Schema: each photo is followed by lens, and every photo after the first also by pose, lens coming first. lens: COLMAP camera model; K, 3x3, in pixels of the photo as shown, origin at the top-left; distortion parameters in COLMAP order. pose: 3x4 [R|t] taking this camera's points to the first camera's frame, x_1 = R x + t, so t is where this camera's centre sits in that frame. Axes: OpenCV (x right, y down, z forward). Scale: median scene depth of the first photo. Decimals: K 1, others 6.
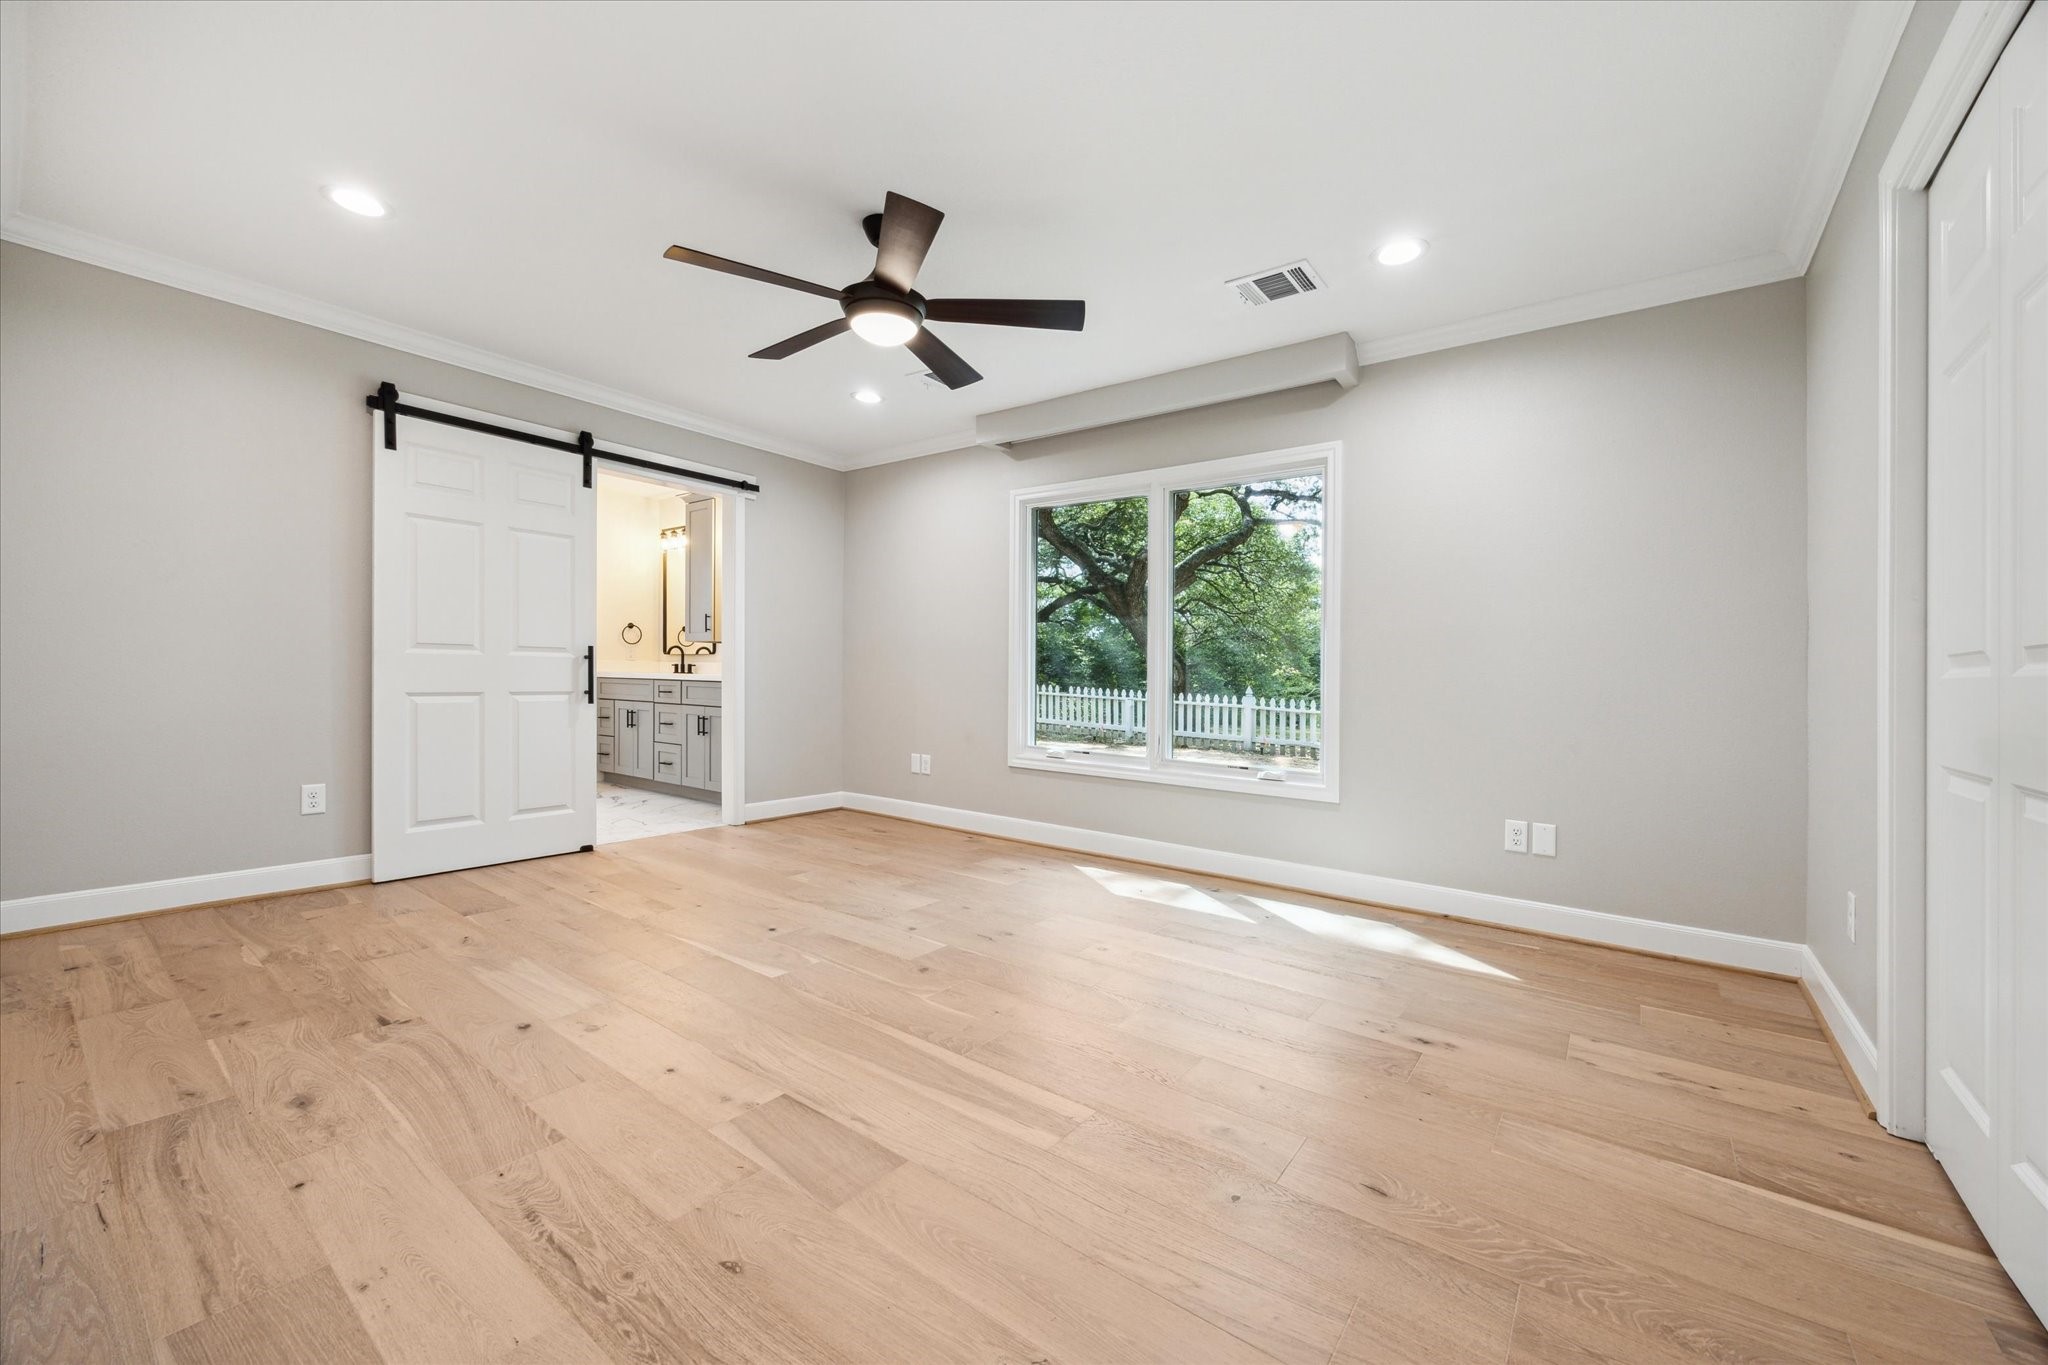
lens RADIAL K [[801.9, 0, 1032.2], [0, 801.9, 671.9], [0, 0, 1]] dist [-0.000974, -0.000396]
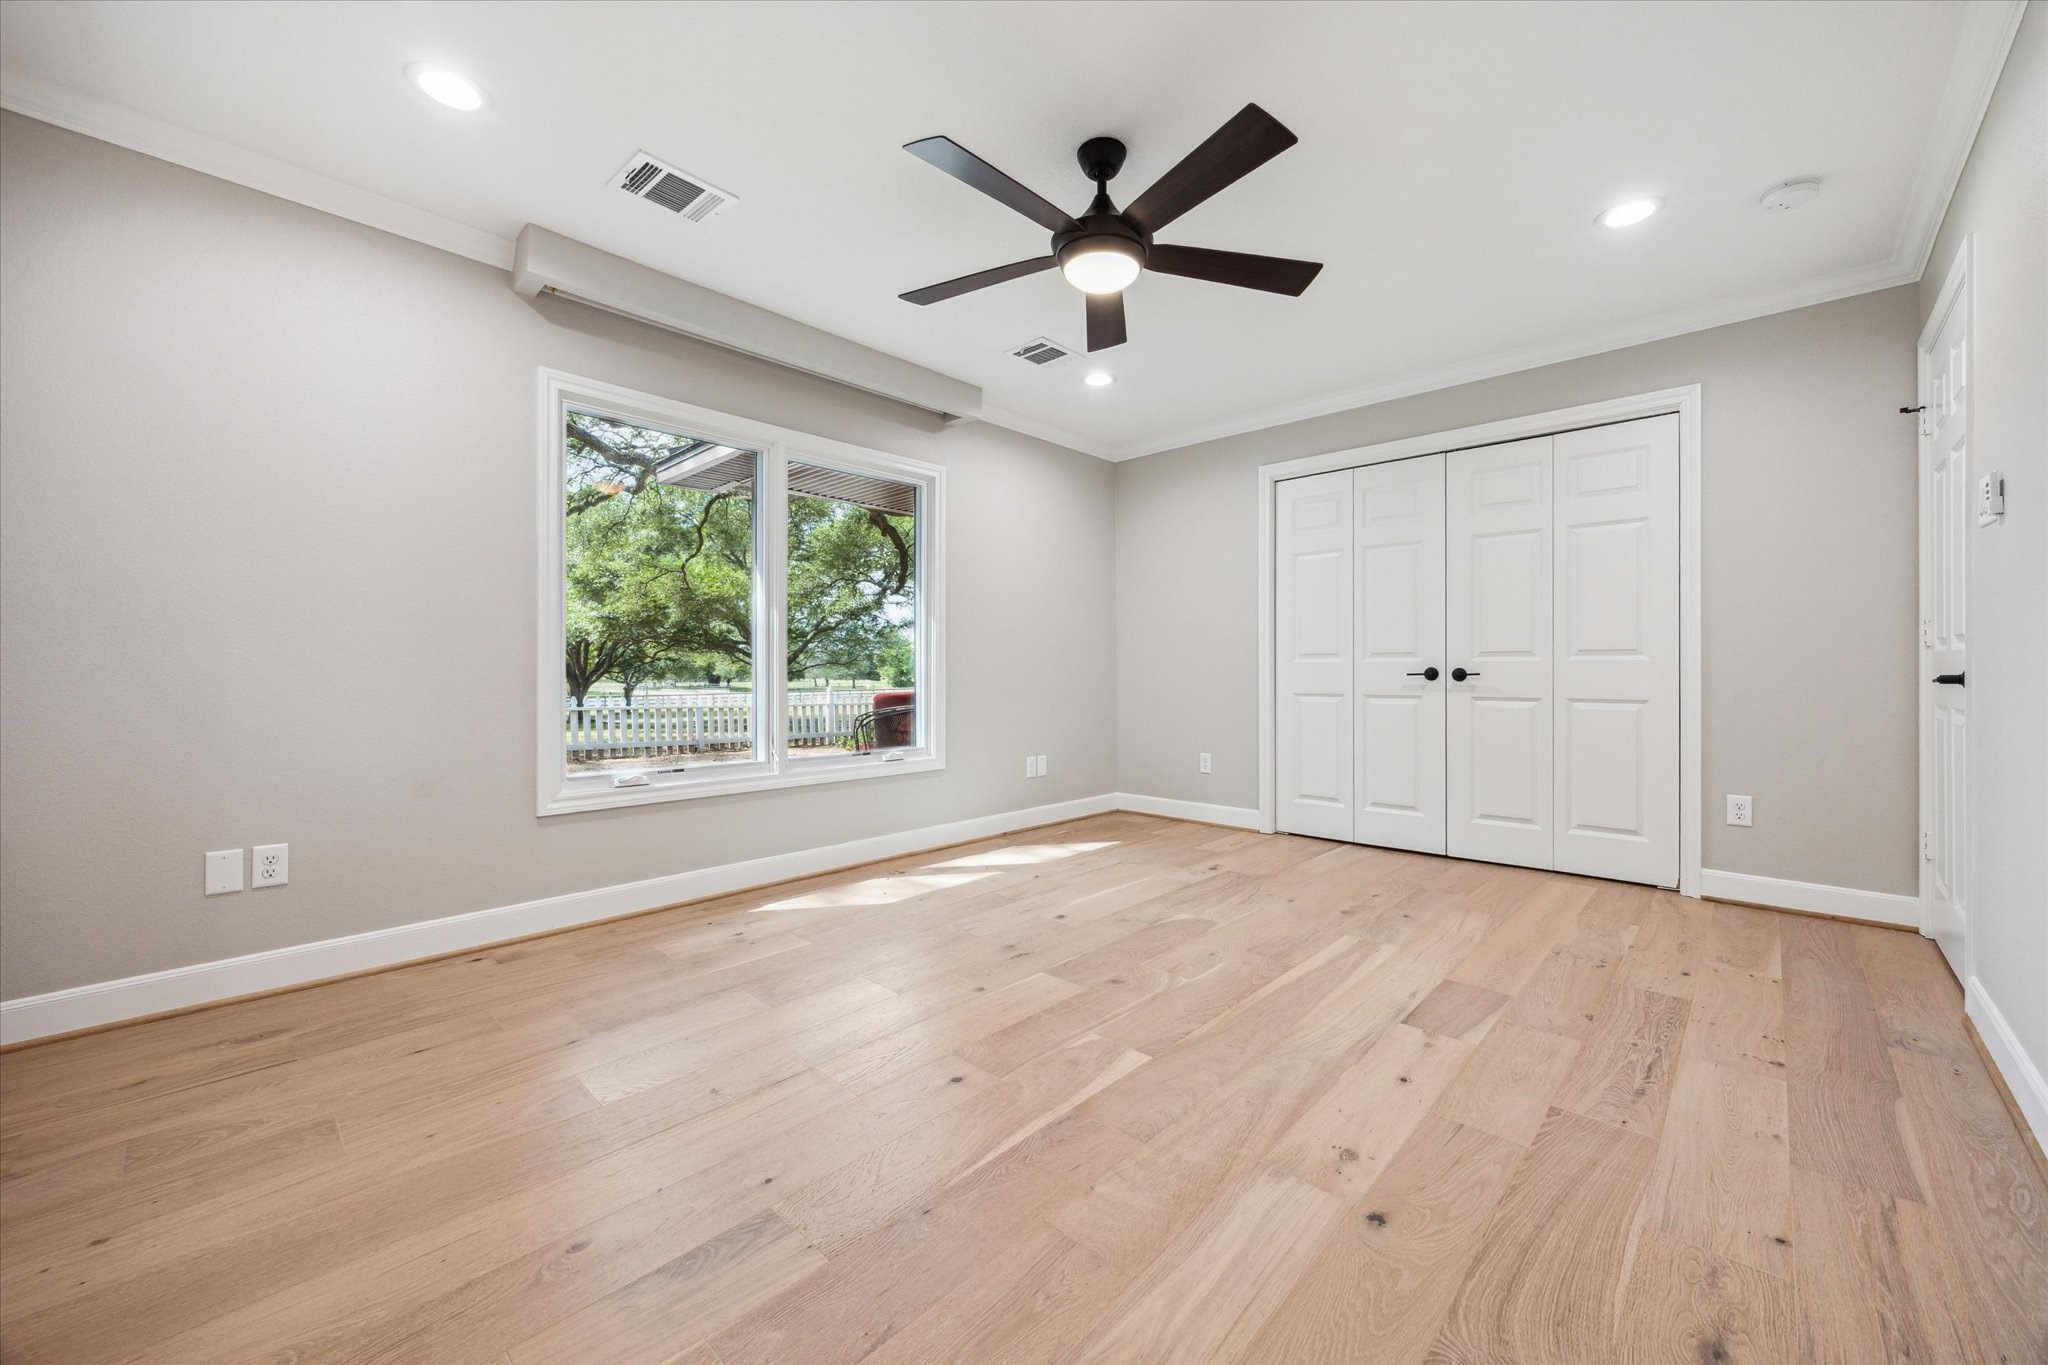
lens RADIAL K [[801.9, 0, 1041.3], [0, 801.9, 671.1], [0, 0, 1]] dist [-0.000974, -0.000396]
pose [[0.081408, -0.023161, 0.996412, -1.527116], [-0.001832, 0.999725, 0.023388, -0.022942], [-0.996679, -0.003730, 0.081343, 1.437814]]
